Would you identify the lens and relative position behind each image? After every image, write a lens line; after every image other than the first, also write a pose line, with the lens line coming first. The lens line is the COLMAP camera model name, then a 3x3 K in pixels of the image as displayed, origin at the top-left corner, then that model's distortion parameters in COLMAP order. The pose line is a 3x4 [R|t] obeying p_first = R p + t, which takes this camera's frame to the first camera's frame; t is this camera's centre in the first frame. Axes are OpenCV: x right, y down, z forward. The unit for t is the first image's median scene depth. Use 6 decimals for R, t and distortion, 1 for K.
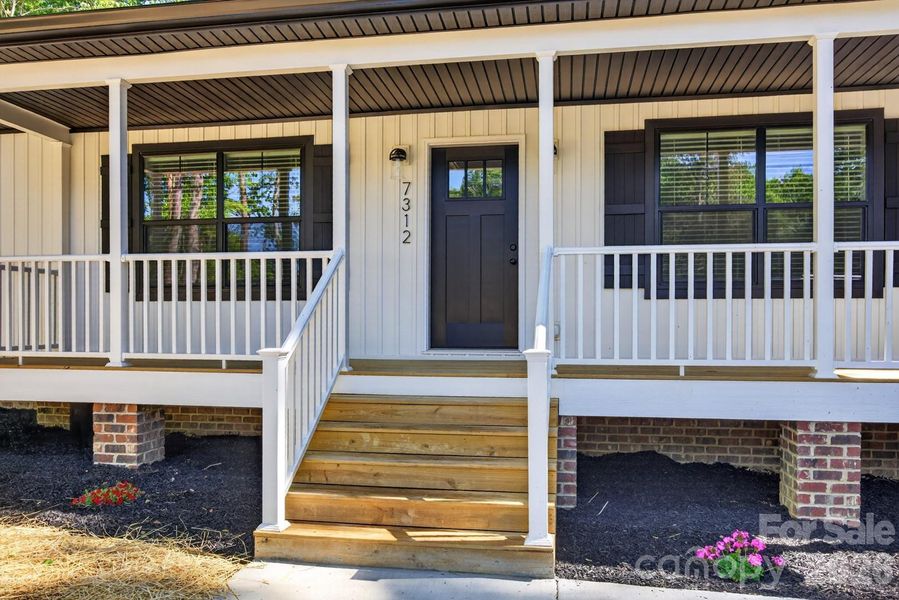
lens RADIAL K [[700.9, 0, 449.5], [0, 700.9, 300.0], [0, 0, 1]] dist [0.002880, 0.002546]
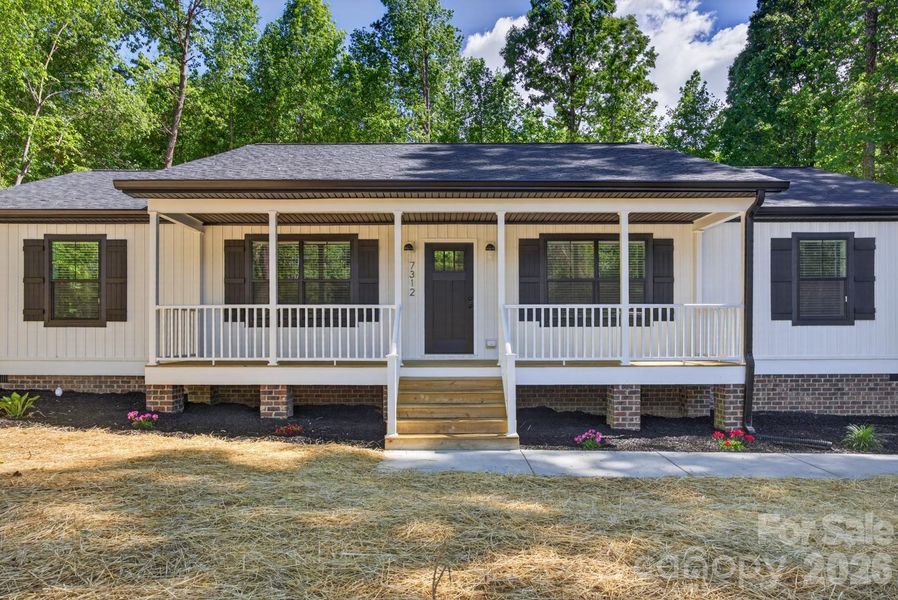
lens RADIAL K [[546.4, 0, 449.0], [0, 546.4, 300.0], [0, 0, 1]] dist [-0.001258, 0.001658]
pose [[0.986410, 0.005421, 0.164215, -0.255265], [-0.001165, 0.999661, -0.025998, -0.041787], [-0.164300, 0.025453, 0.986082, -0.524321]]
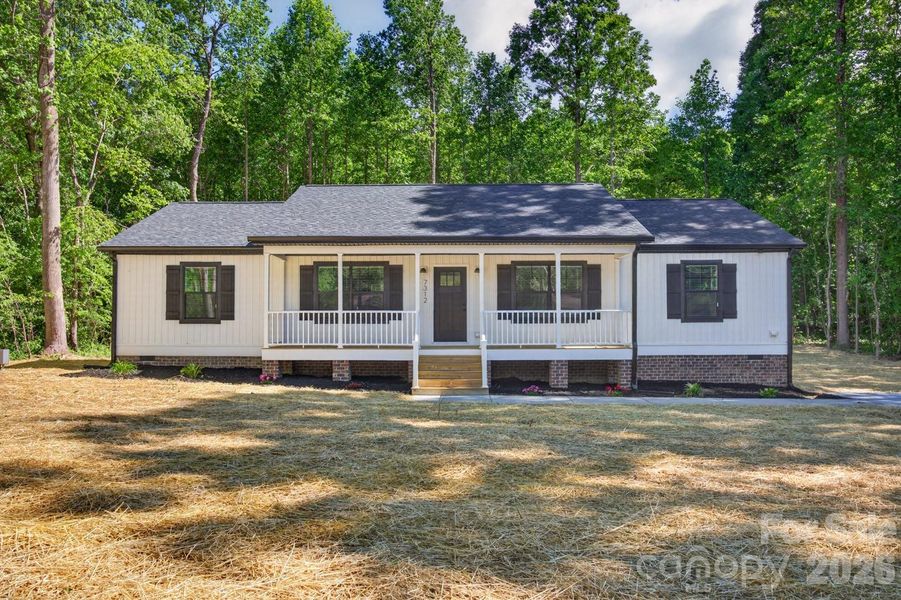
lens RADIAL K [[548.3, 0, 450.5], [0, 548.3, 300.0], [0, 0, 1]] dist [-0.001258, 0.001658]
pose [[0.987736, 0.002377, 0.156118, -0.380066], [-0.000204, 0.999903, -0.013929, -0.079739], [-0.156136, 0.013726, 0.987640, -1.419526]]
